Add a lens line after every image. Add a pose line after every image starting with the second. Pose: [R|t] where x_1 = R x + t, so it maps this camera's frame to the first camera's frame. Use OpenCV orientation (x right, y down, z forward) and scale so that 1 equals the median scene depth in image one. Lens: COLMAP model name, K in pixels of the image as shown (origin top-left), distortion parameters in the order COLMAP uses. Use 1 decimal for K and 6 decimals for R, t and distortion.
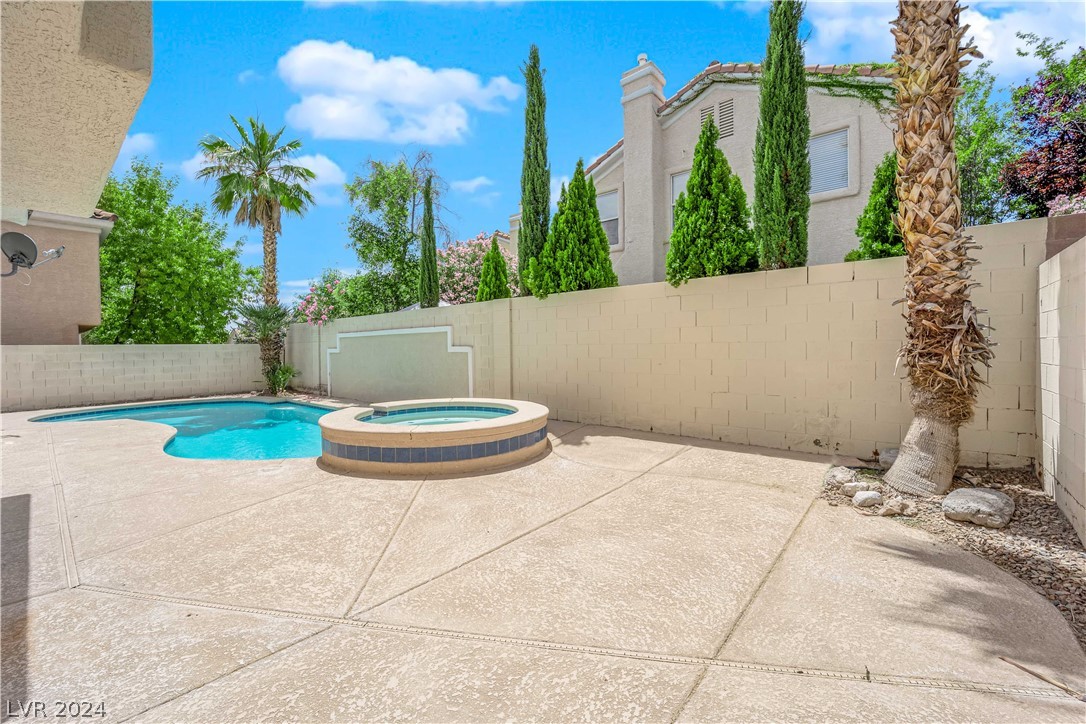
lens RADIAL K [[437.5, 0, 538.9], [0, 437.5, 353.9], [0, 0, 1]] dist [-0.012275, -0.001507]
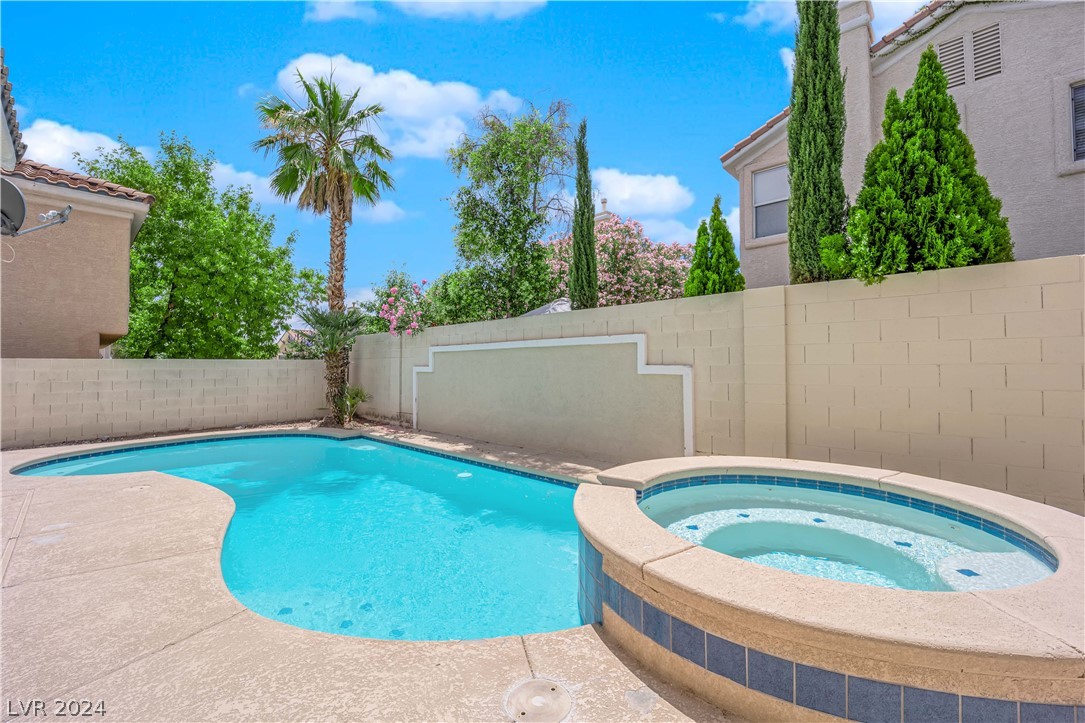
lens RADIAL K [[437.1, 0, 544.0], [0, 437.1, 355.5], [0, 0, 1]] dist [-0.012275, -0.001507]
pose [[0.999428, 0.007106, -0.033077, -0.226924], [-0.008391, 0.999209, -0.038860, -0.003269], [0.032774, 0.039115, 0.998697, 0.236903]]
